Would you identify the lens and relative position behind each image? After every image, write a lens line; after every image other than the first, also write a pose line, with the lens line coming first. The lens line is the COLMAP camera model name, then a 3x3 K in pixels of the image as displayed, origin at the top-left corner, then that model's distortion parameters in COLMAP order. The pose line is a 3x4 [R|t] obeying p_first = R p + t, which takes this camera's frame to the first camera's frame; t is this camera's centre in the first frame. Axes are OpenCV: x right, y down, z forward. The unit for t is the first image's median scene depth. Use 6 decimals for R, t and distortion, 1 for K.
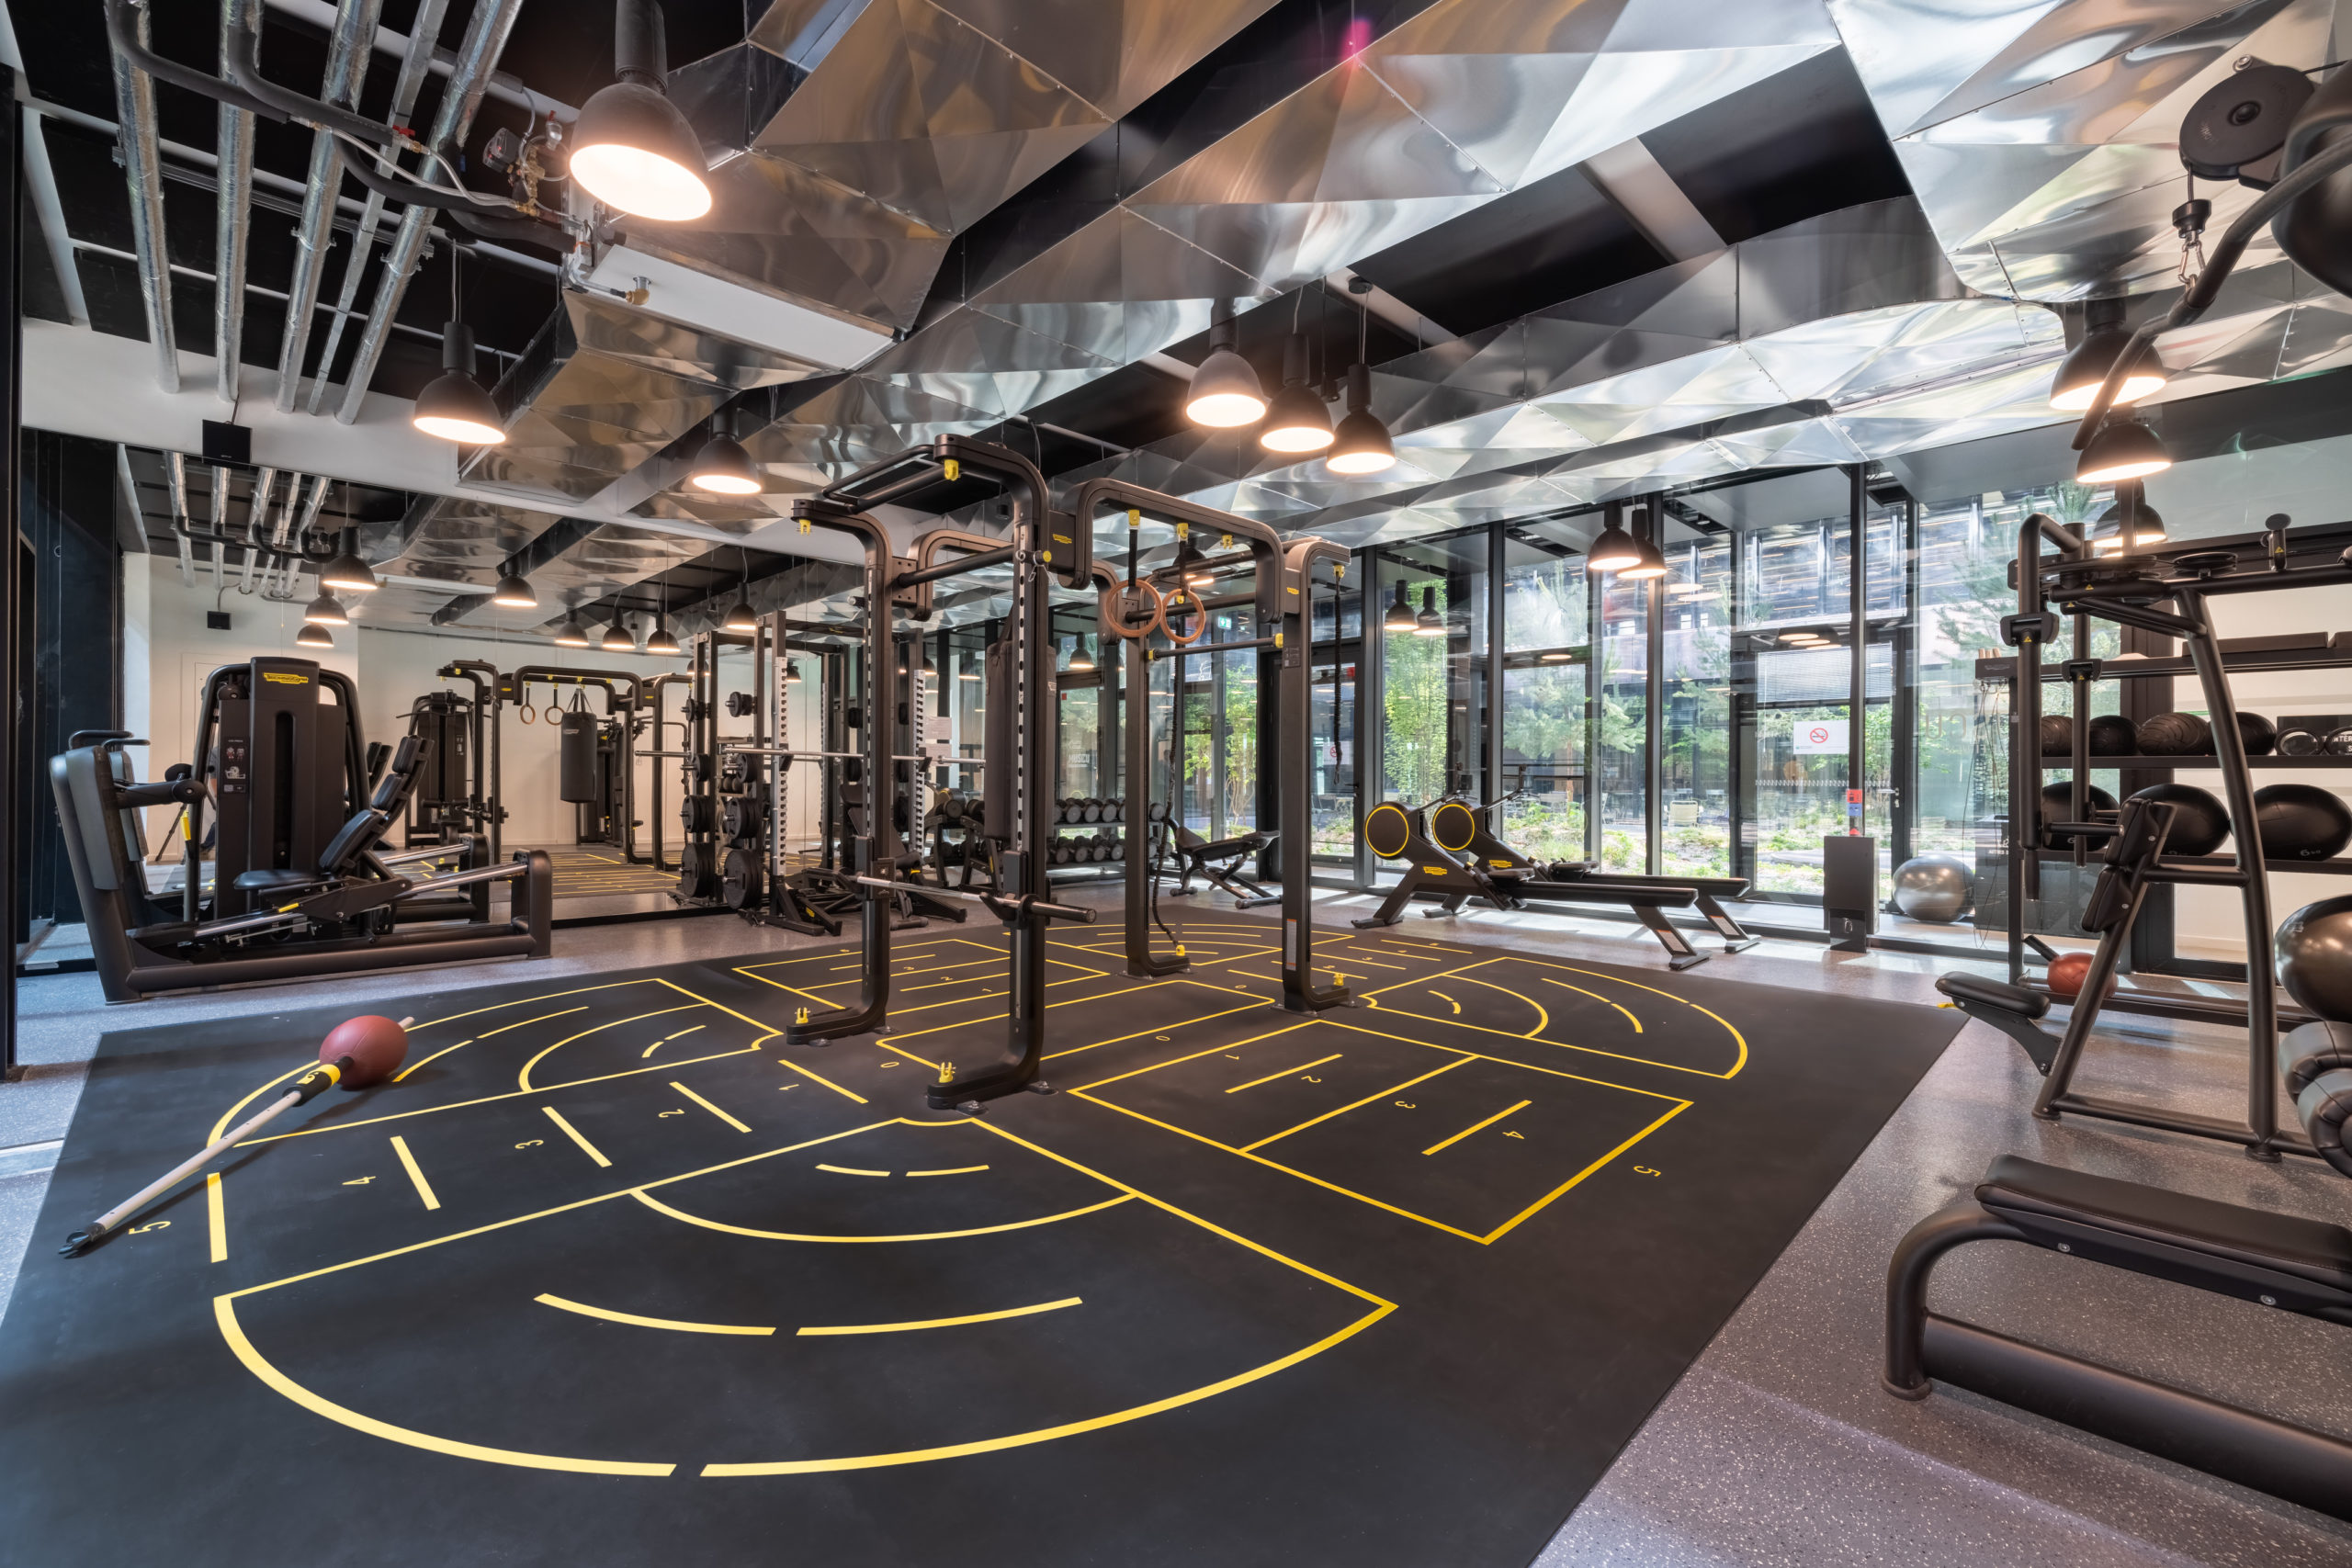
lens RADIAL K [[985.0, 0, 1166.0], [0, 985.0, 777.0], [0, 0, 1]] dist [0.002103, -0.000065]
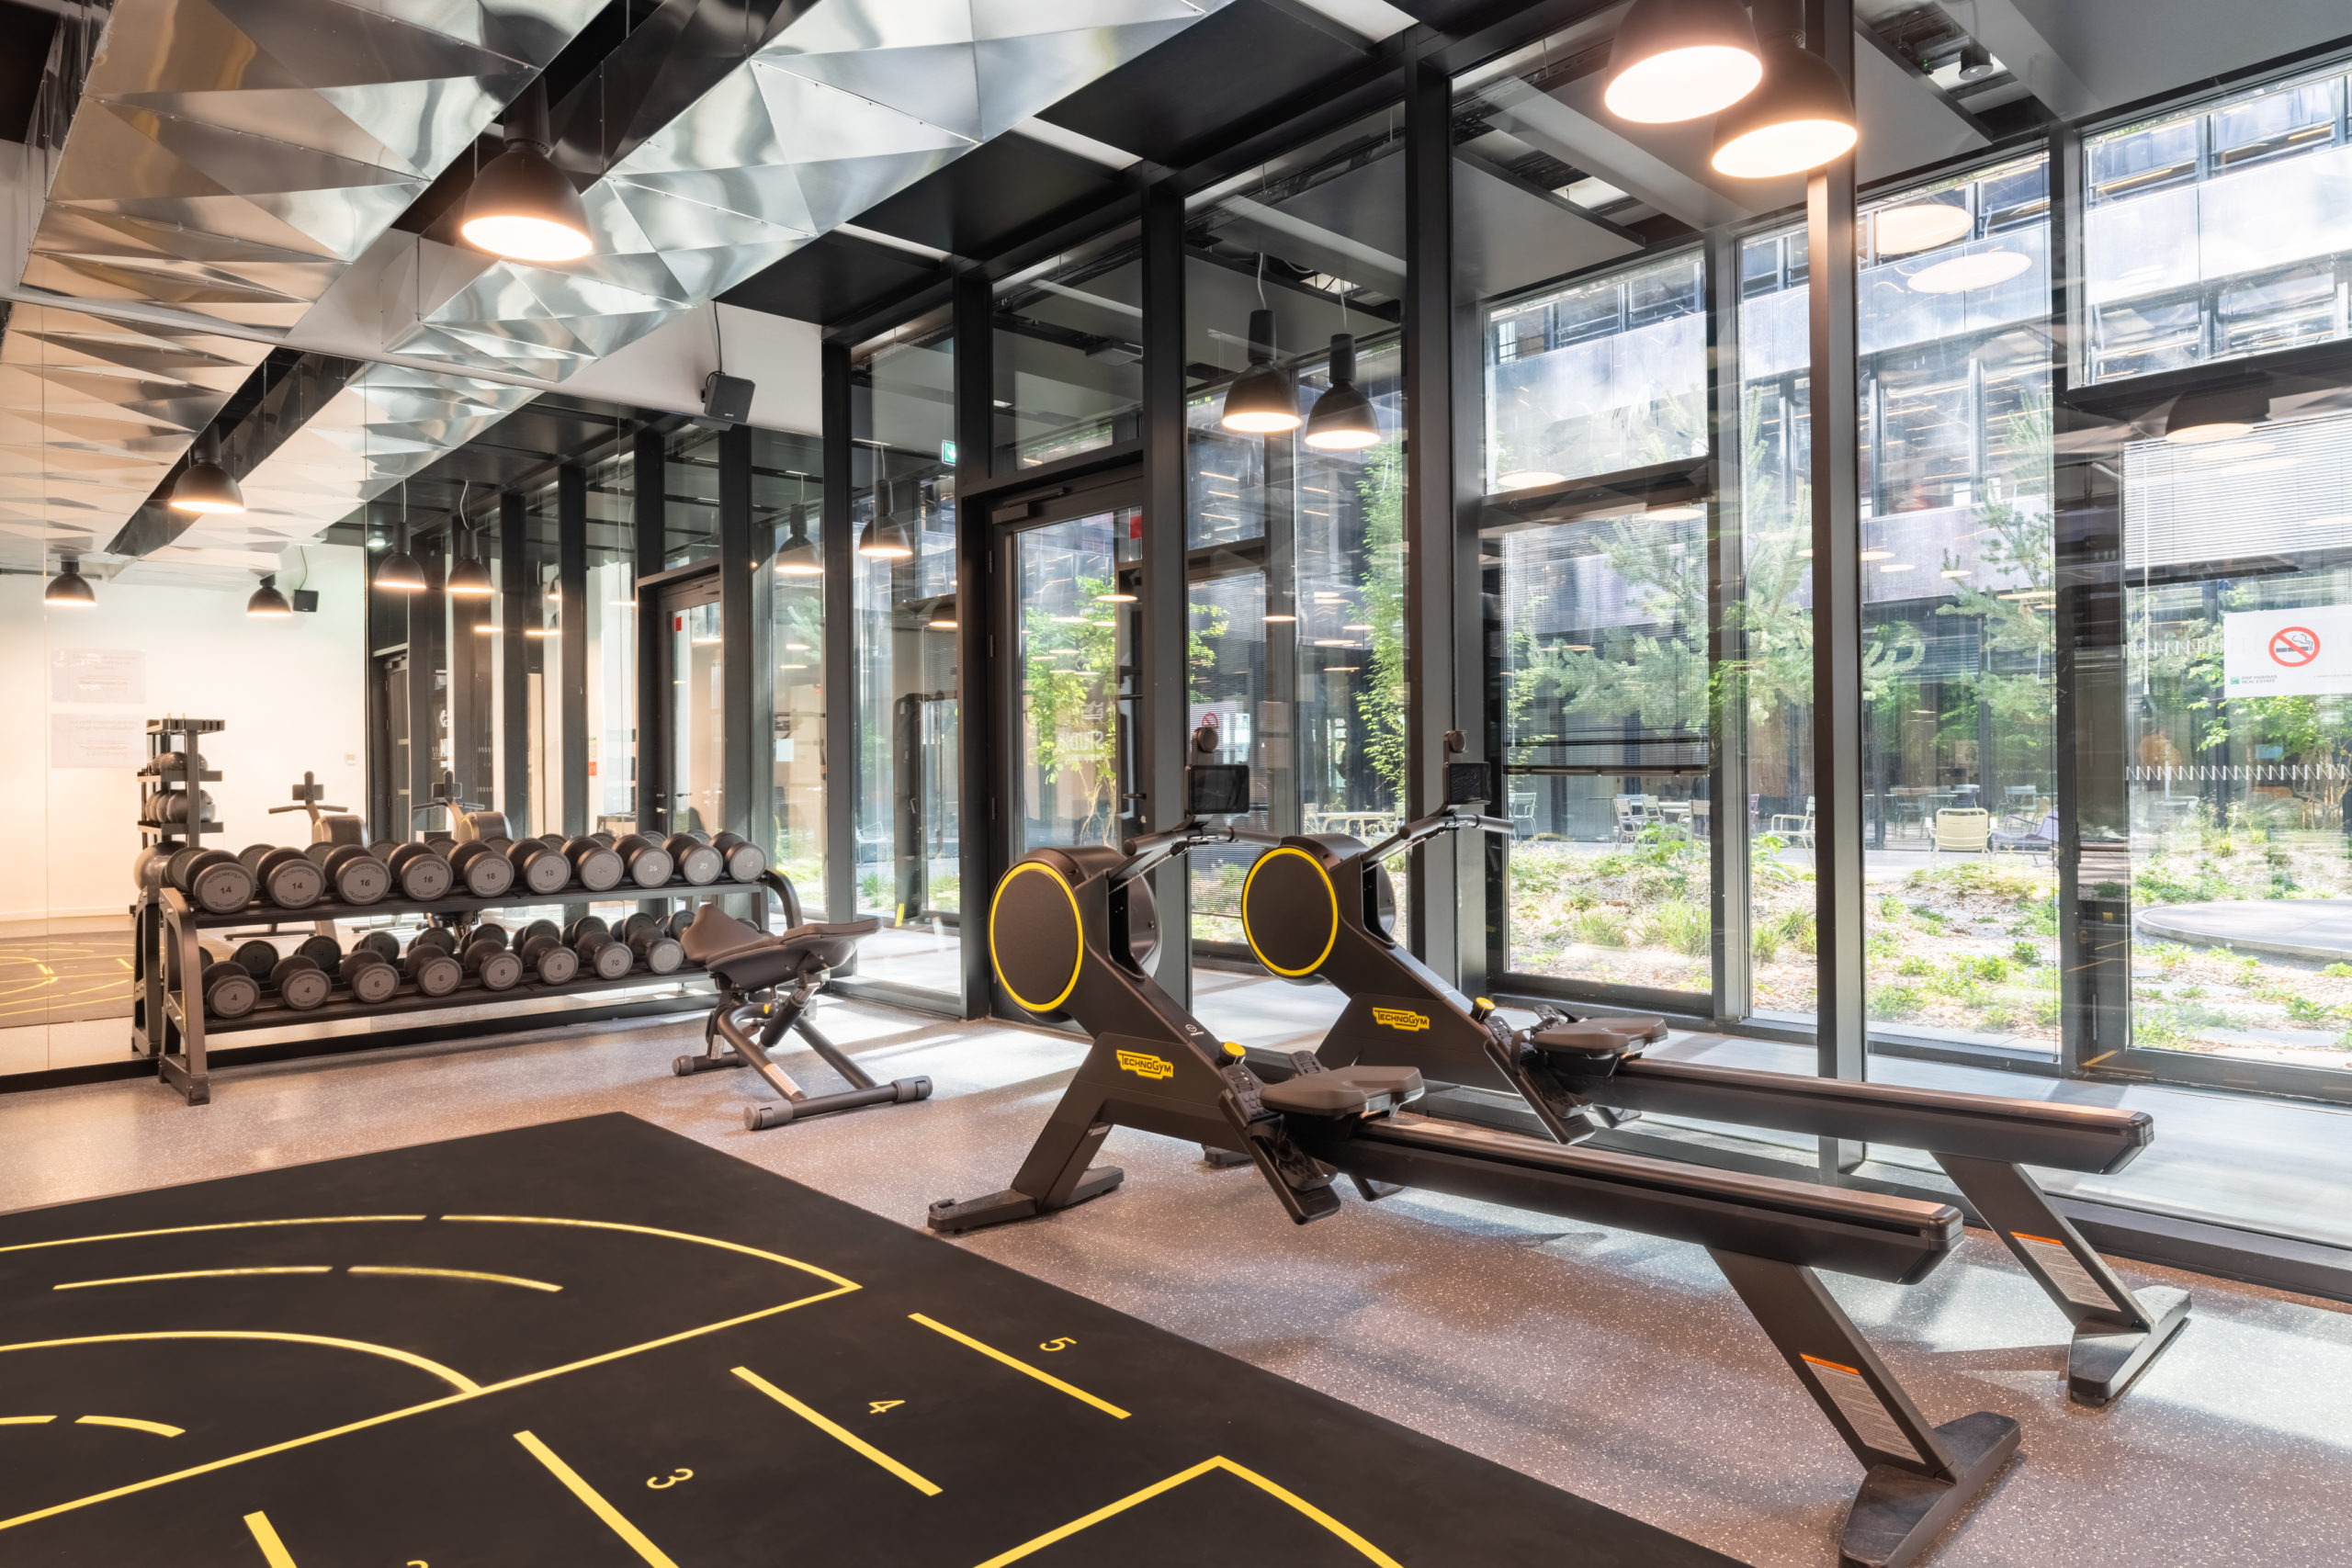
lens RADIAL K [[1441.7, 0, 1176.0], [0, 1441.7, 784.0], [0, 0, 1]] dist [-0.001921, -0.000249]
pose [[0.999619, -0.016081, -0.022426, 0.233361], [0.016162, 0.999863, 0.003431, 0.001426], [0.022367, -0.003793, 0.999743, 0.416118]]
